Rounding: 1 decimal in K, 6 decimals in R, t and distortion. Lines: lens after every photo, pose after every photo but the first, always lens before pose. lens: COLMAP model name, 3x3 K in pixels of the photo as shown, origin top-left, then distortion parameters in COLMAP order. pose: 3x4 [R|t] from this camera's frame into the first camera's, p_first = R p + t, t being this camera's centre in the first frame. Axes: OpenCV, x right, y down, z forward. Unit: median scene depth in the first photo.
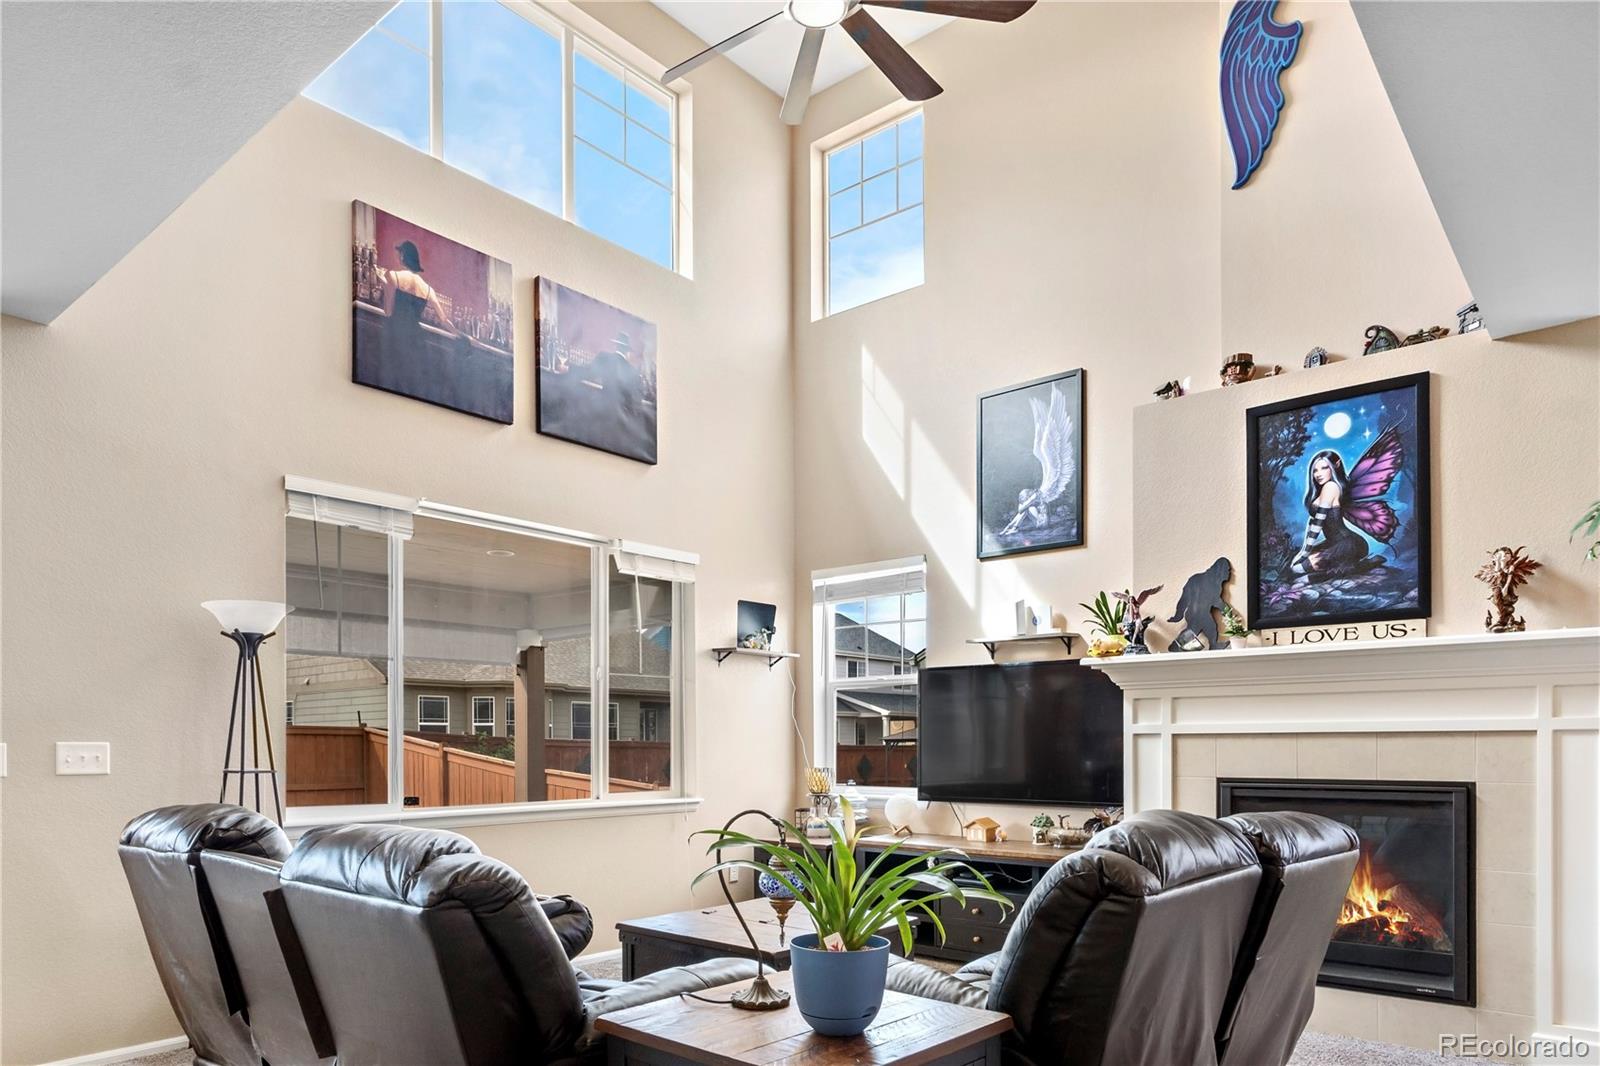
lens RADIAL K [[1023.9, 0, 793.4], [0, 1023.9, 744.6], [0, 0, 1]] dist [0.001747, 0.000295]
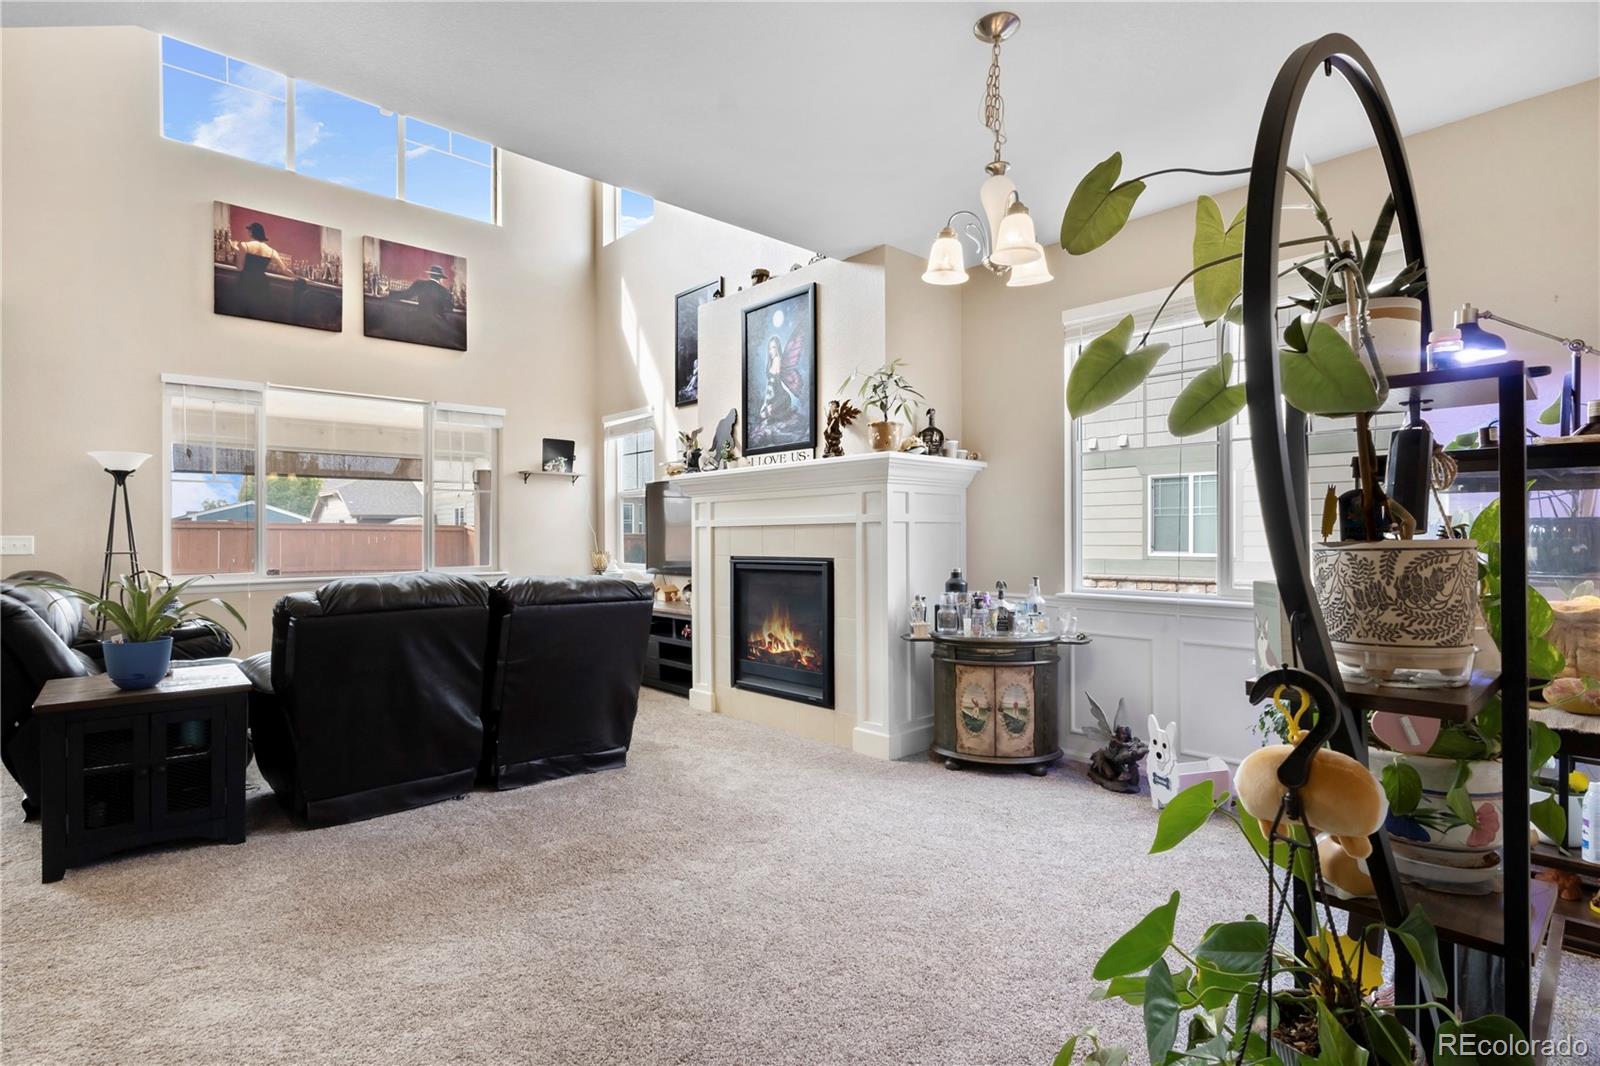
lens RADIAL K [[789.3, 0, 801.3], [0, 789.3, 524.6], [0, 0, 1]] dist [0.004884, -0.000079]
pose [[0.991933, -0.007341, -0.126548, 0.693560], [0.005436, 0.999867, -0.015393, 0.005275], [0.126644, 0.014581, 0.991841, -0.126779]]
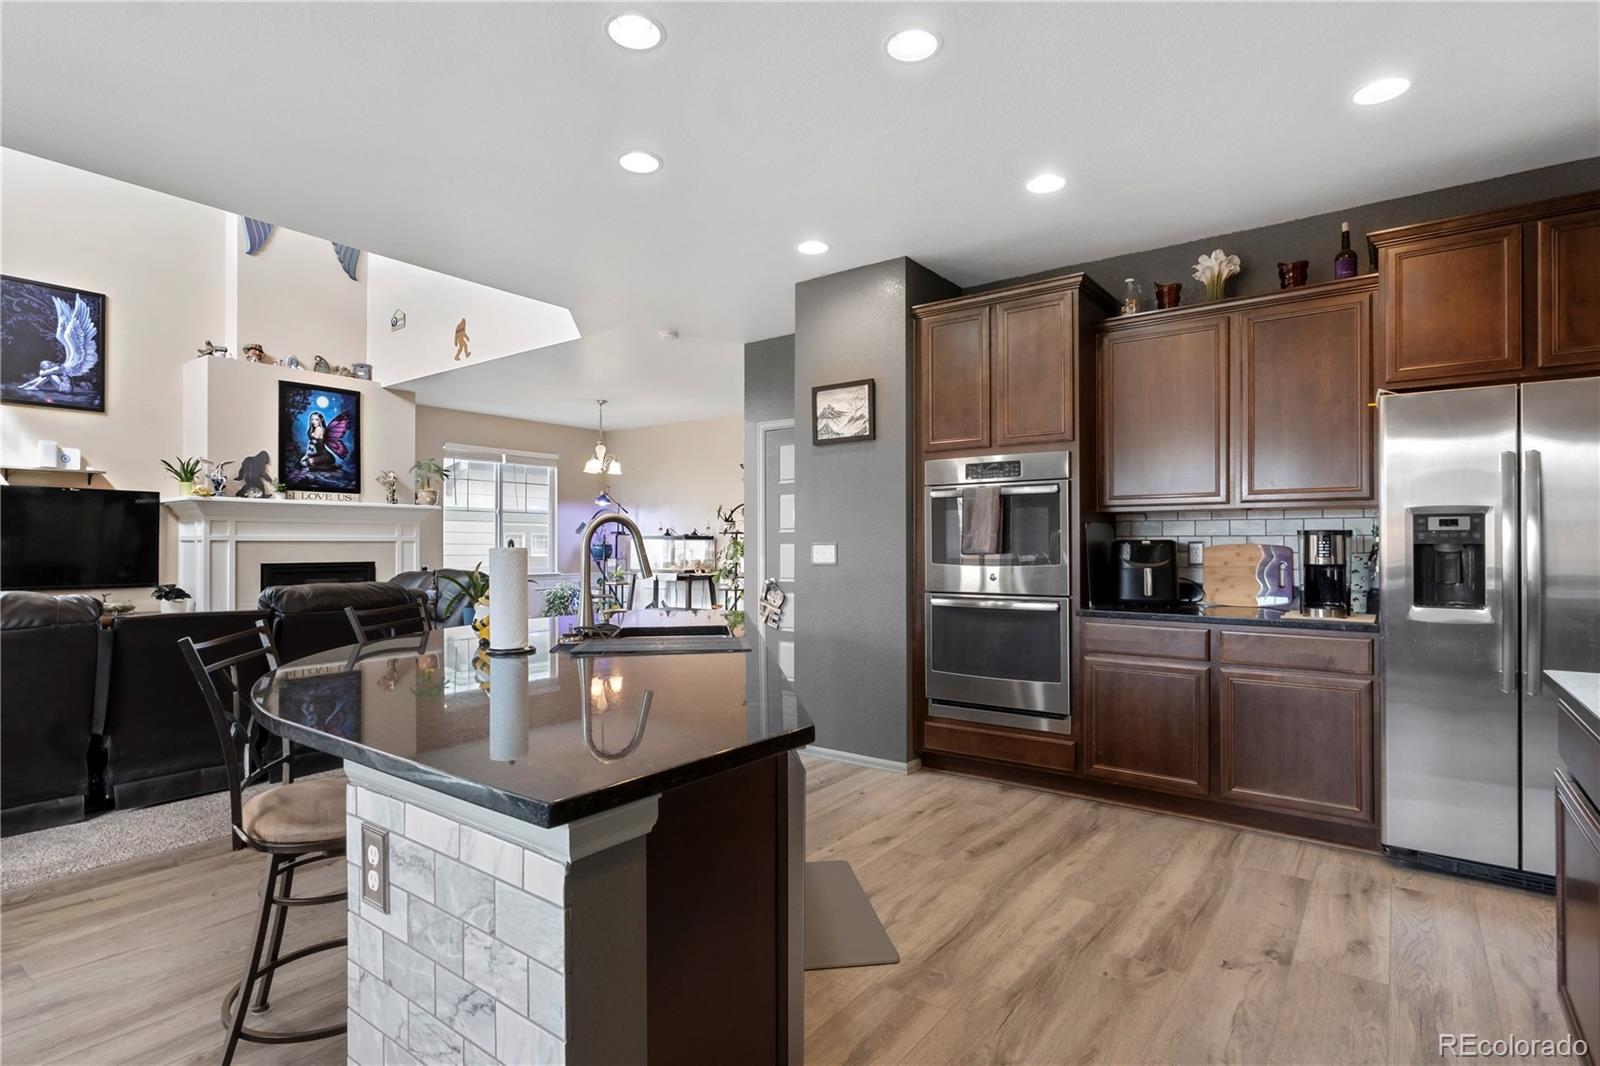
lens RADIAL K [[789.3, 0, 801.4], [0, 789.3, 531.9], [0, 0, 1]] dist [0.004884, -0.000079]
pose [[-0.067444, 0.014593, 0.997616, -1.210315], [-0.002081, 0.999889, -0.014766, -0.008523], [-0.997721, -0.003072, -0.067406, 0.083664]]
